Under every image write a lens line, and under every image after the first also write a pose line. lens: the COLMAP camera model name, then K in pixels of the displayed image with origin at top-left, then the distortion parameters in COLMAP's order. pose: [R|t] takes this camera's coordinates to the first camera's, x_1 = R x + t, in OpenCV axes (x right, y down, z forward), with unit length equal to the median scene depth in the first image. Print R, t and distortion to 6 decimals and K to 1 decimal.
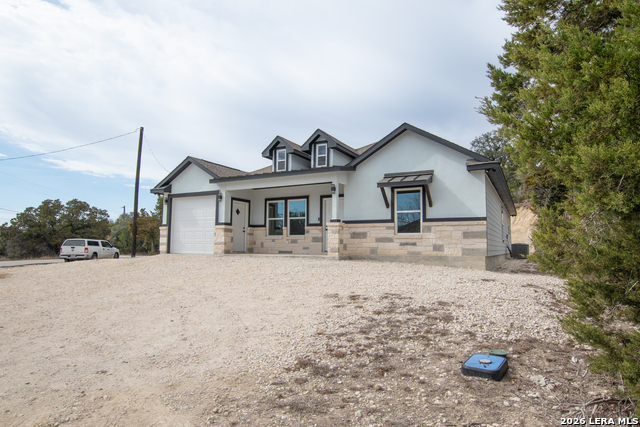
lens RADIAL K [[385.2, 0, 318.7], [0, 385.2, 213.4], [0, 0, 1]] dist [0.001082, -0.002687]
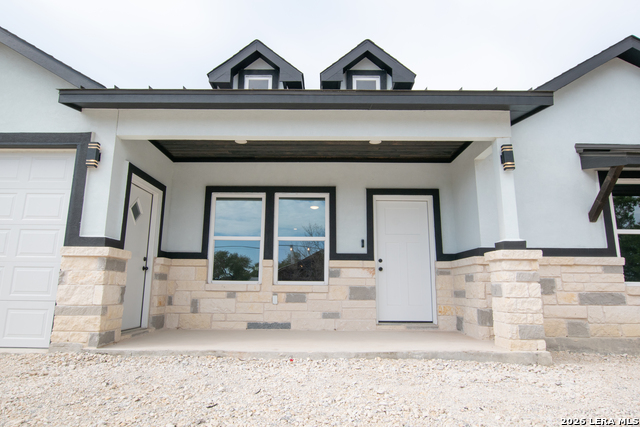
lens RADIAL K [[385.2, 0, 321.3], [0, 385.2, 212.5], [0, 0, 1]] dist [0.001082, -0.002687]
pose [[0.875139, 0.092101, 0.475026, -0.238679], [-0.041933, 0.992460, -0.115172, 0.031352], [-0.482052, 0.080872, 0.872402, 0.647561]]
